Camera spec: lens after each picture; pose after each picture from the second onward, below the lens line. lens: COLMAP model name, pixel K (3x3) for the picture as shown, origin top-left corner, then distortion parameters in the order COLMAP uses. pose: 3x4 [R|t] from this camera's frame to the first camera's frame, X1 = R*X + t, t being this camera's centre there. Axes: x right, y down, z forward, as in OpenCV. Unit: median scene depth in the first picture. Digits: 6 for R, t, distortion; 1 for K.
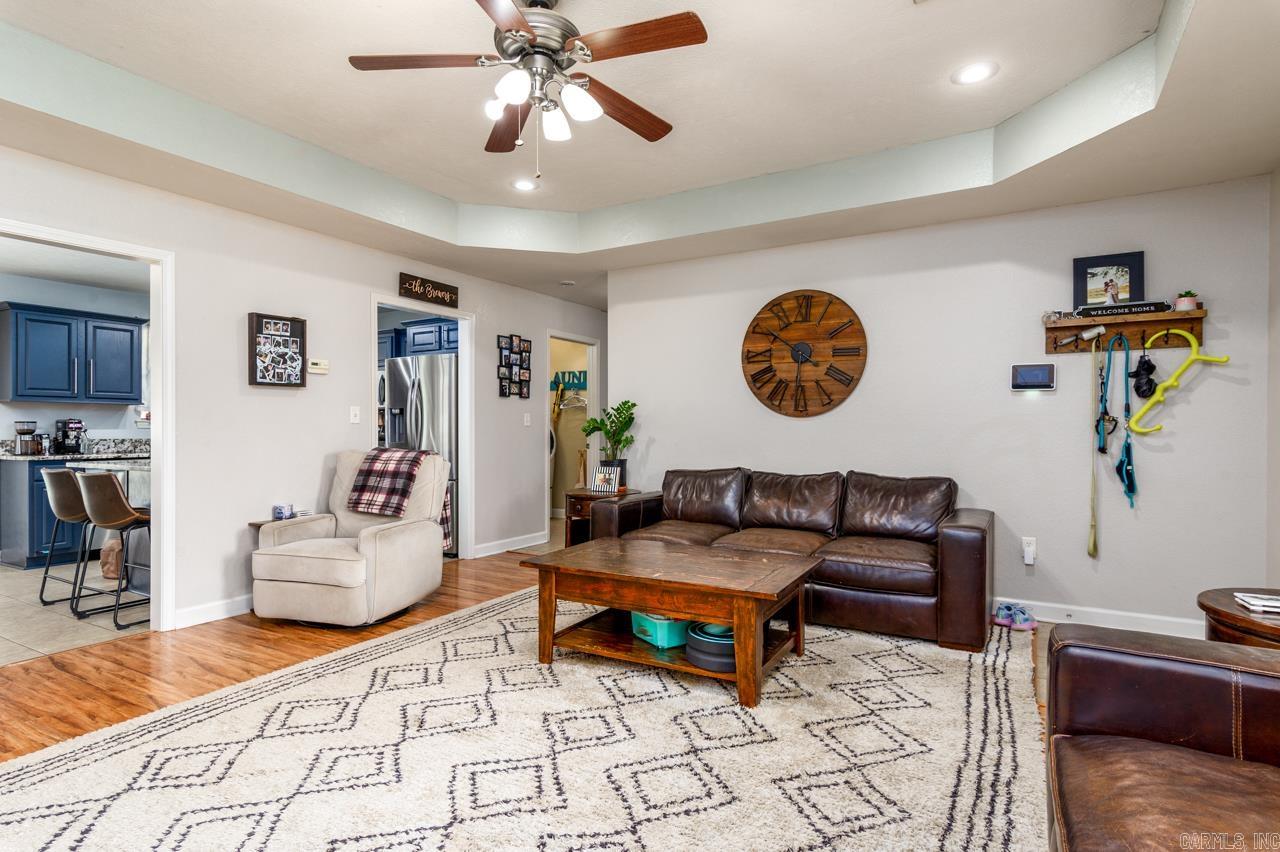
lens RADIAL K [[661.4, 0, 636.4], [0, 661.4, 432.3], [0, 0, 1]] dist [0.006800, 0.000299]
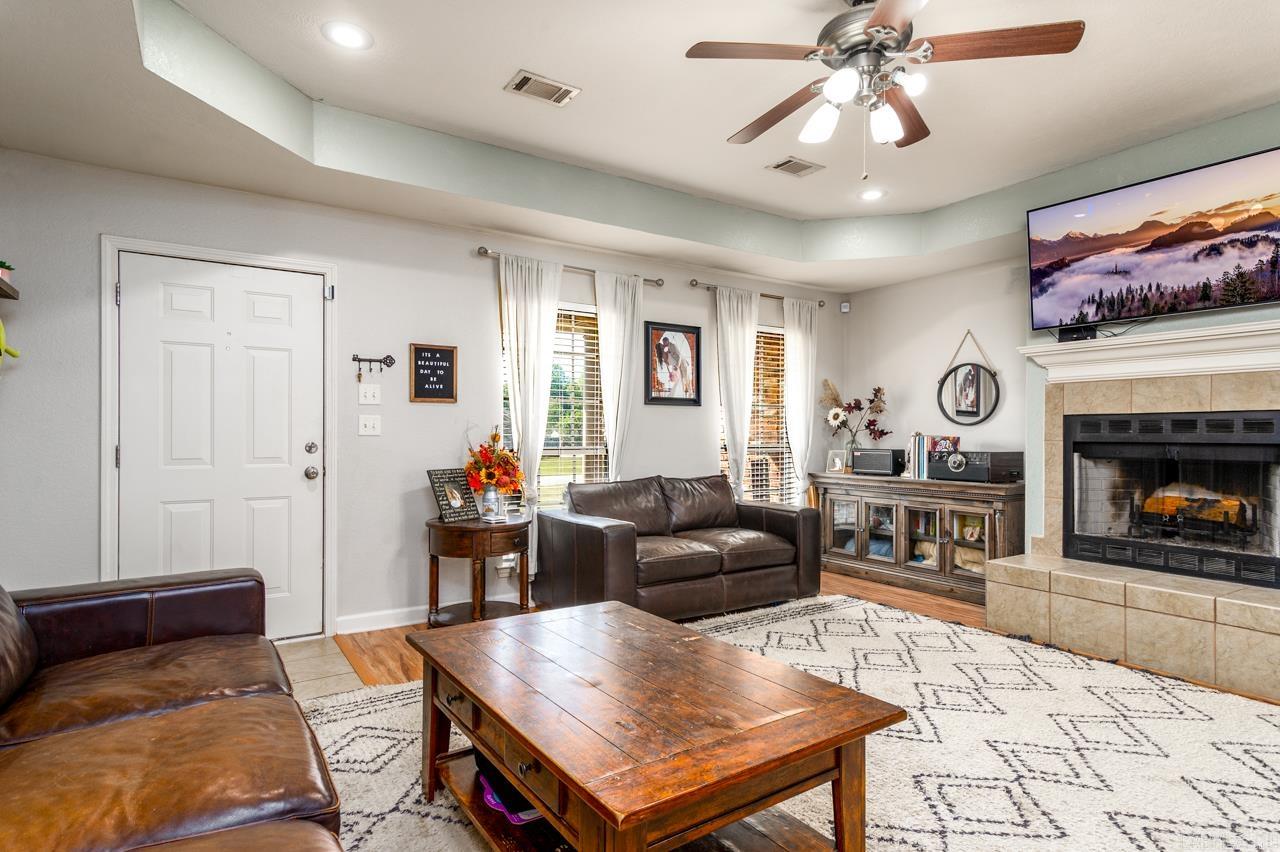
lens RADIAL K [[661.4, 0, 636.4], [0, 661.4, 432.3], [0, 0, 1]] dist [0.006800, 0.000299]
pose [[-0.894495, -0.000283, 0.447077, -0.180344], [-0.000385, 1.000000, -0.000137, -0.008604], [-0.447077, -0.000295, -0.894495, 1.273564]]
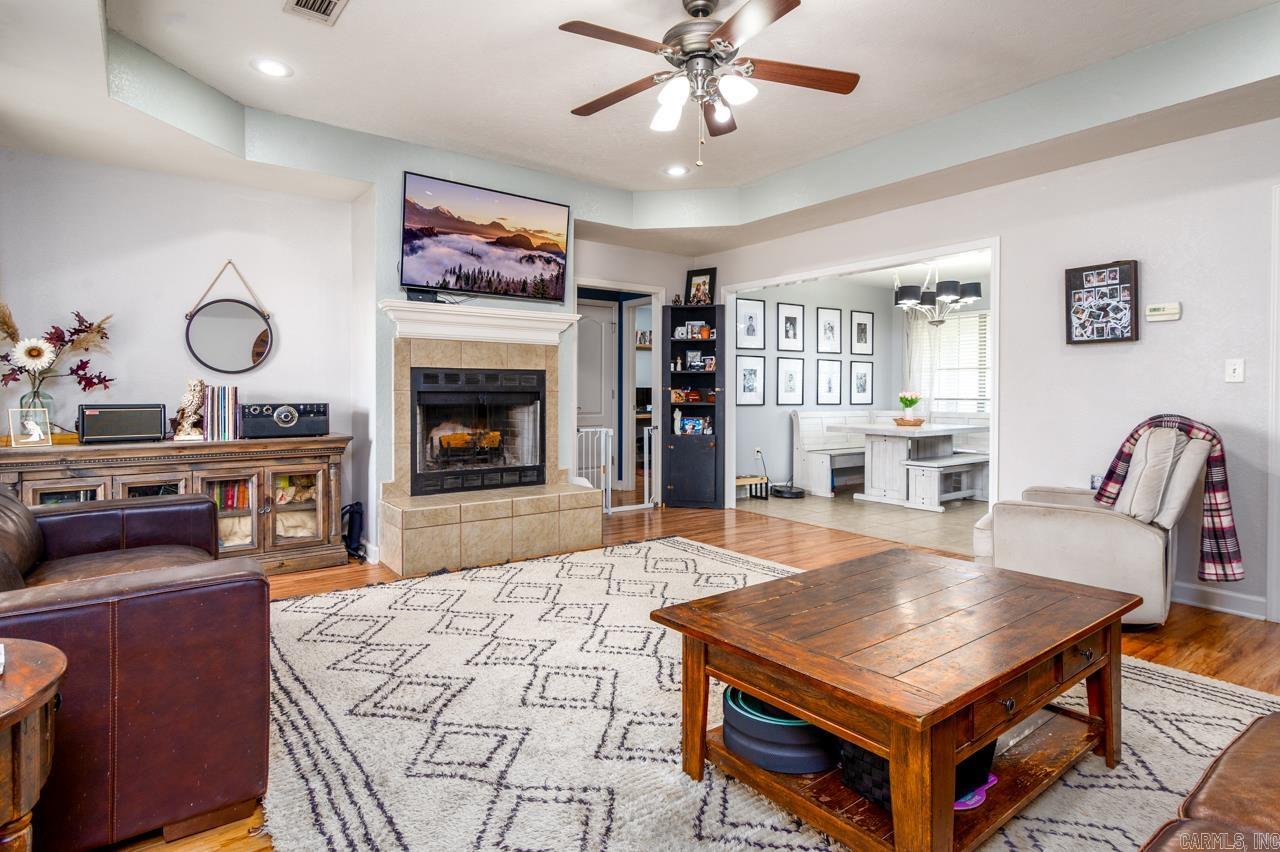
lens RADIAL K [[670.9, 0, 637.4], [0, 670.9, 395.9], [0, 0, 1]] dist [0.005786, 0.000318]
pose [[-0.387184, 0.004392, -0.921992, 0.603846], [-0.008417, 0.999930, 0.008298, 0.000578], [0.921964, 0.010973, -0.387120, 0.853882]]
